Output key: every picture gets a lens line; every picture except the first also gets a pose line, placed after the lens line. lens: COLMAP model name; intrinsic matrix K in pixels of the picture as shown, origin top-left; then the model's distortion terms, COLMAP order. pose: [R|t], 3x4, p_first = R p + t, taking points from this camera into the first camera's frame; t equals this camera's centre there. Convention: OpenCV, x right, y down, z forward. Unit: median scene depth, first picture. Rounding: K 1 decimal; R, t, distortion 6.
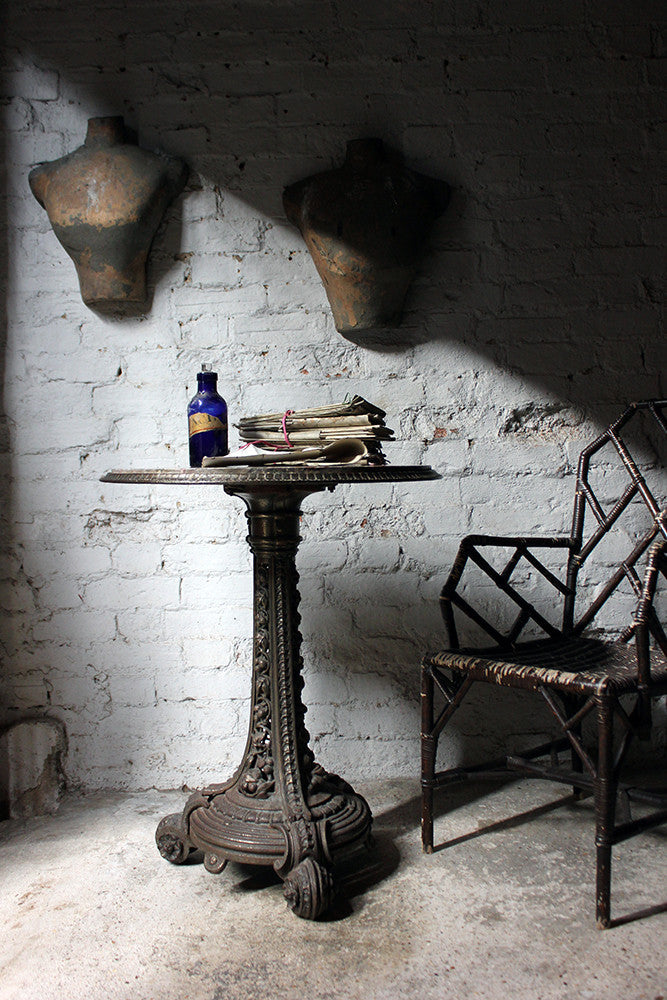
lens RADIAL K [[958.5, 0, 339.9], [0, 958.5, 525.0], [0, 0, 1]] dist [-0.142041, 0.149809]
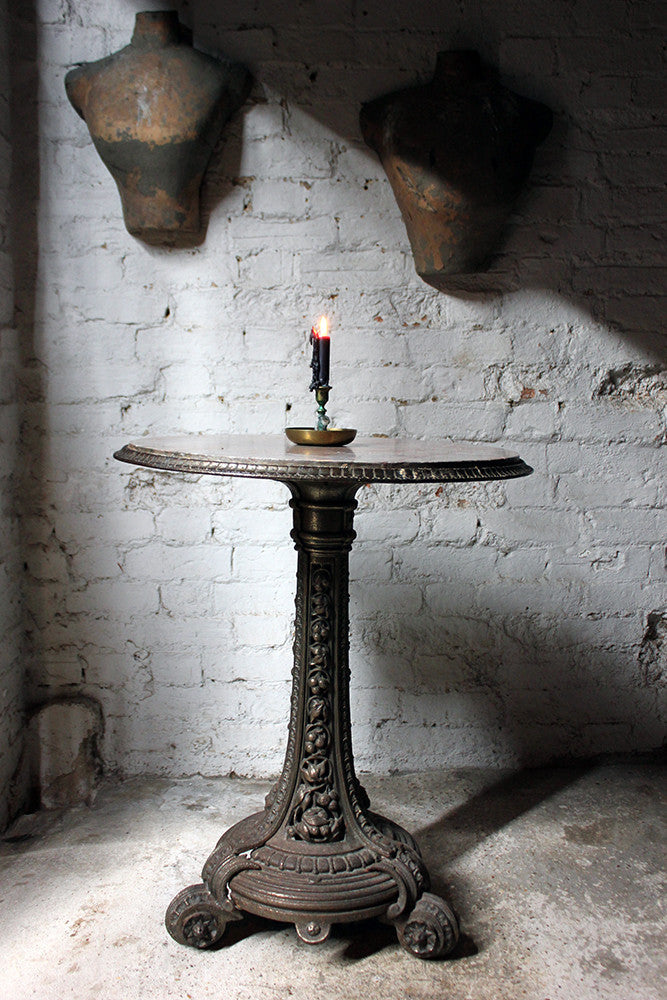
lens RADIAL K [[943.2, 0, 339.6], [0, 943.2, 519.0], [0, 0, 1]] dist [-0.144337, 0.144394]
pose [[0.999403, 0.025695, 0.023074, -0.088776], [-0.027669, 0.995580, 0.089748, -0.053287], [-0.020666, -0.090333, 0.995697, 0.121880]]
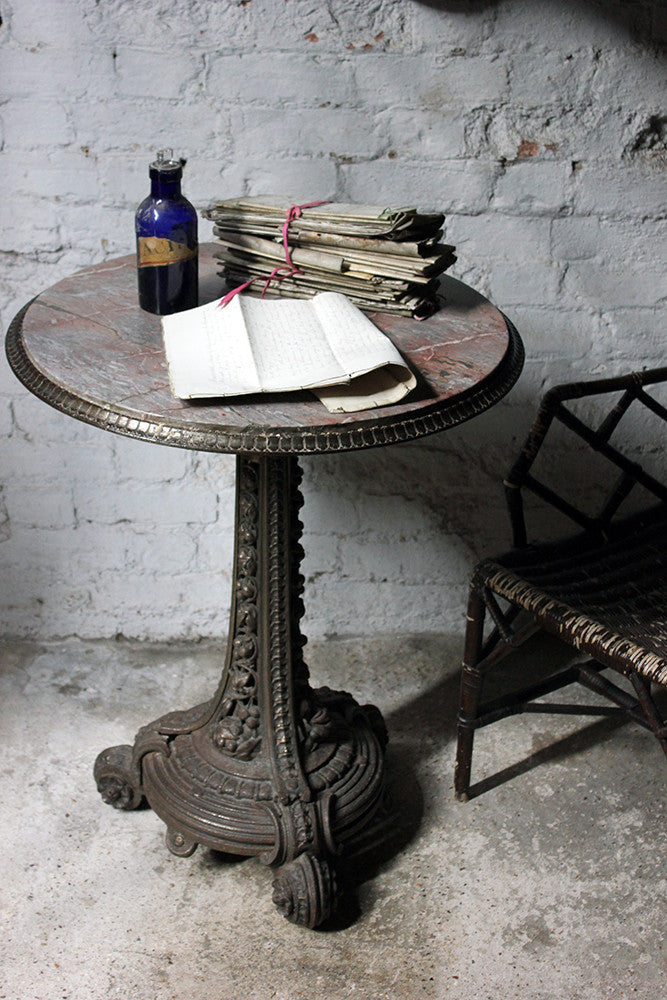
lens RADIAL K [[1631.4, 0, 347.5], [0, 1631.4, 525.2], [0, 0, 1]] dist [-0.026944, 0.136066]
pose [[0.998951, 0.035125, 0.029363, -0.034256], [-0.044373, 0.900721, 0.432126, -0.328710], [-0.011269, -0.432975, 0.901335, -0.054081]]
